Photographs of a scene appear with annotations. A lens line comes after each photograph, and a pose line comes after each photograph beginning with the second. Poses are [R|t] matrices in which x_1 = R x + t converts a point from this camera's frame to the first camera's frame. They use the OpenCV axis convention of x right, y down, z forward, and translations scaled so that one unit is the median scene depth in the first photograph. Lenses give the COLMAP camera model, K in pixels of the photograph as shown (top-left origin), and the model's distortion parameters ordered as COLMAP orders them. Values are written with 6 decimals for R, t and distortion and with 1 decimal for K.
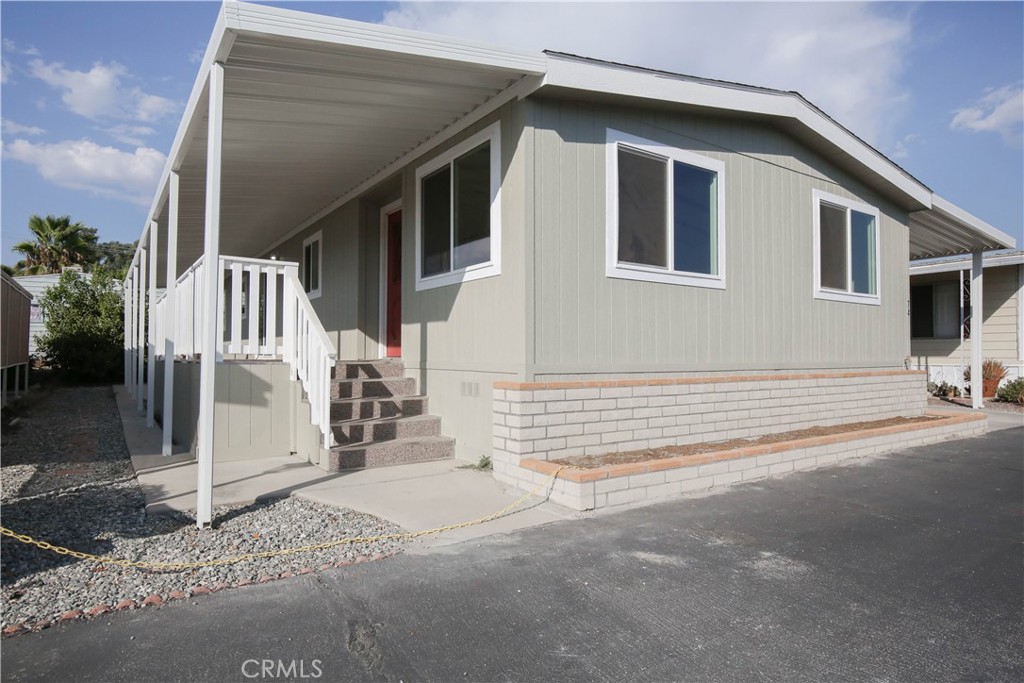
lens RADIAL K [[610.5, 0, 512.0], [0, 610.5, 341.5], [0, 0, 1]] dist [0.000781, 0.000523]
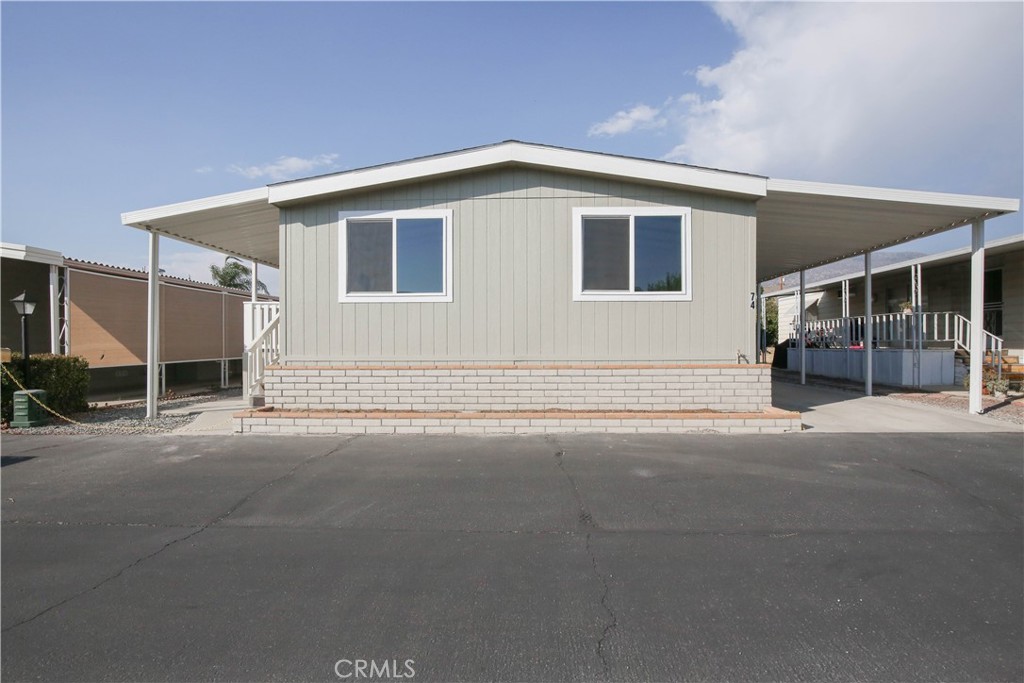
lens RADIAL K [[469.5, 0, 513.7], [0, 469.5, 348.4], [0, 0, 1]] dist [-0.028849, 0.000097]
pose [[0.795910, 0.005628, -0.605389, 1.110564], [0.019295, 0.999213, 0.034657, -0.015580], [0.605107, -0.039265, 0.795175, 0.238546]]
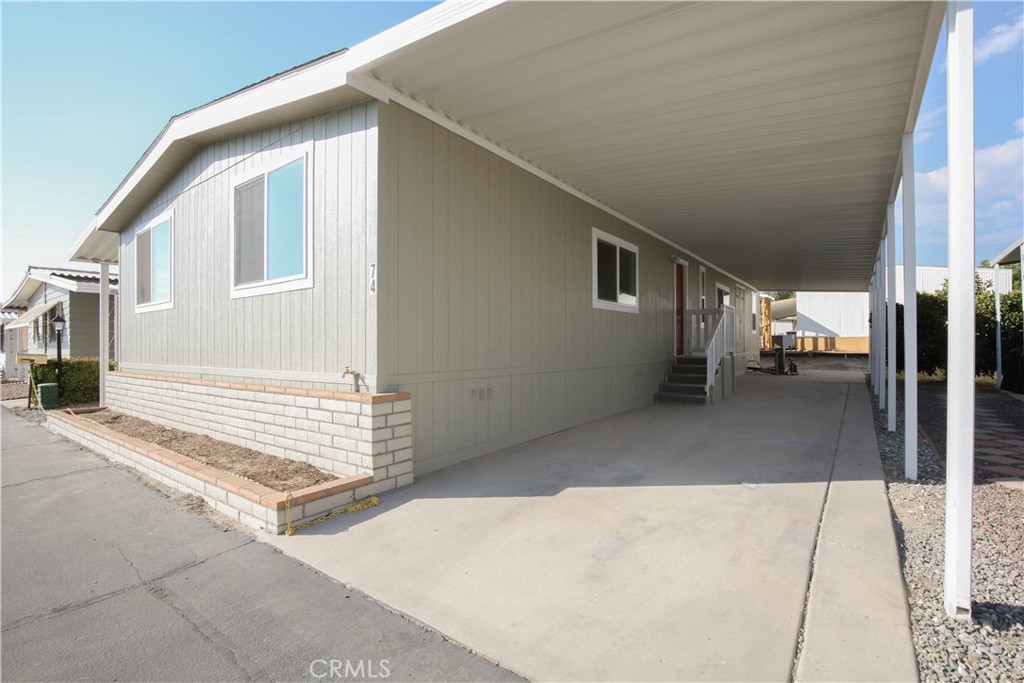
lens RADIAL K [[469.5, 0, 513.7], [0, 469.5, 348.4], [0, 0, 1]] dist [-0.028849, 0.000097]
pose [[0.331306, 0.003420, -0.943517, 1.505634], [0.032916, 0.999343, 0.015181, 0.007468], [0.942949, -0.036087, 0.330976, 1.358061]]
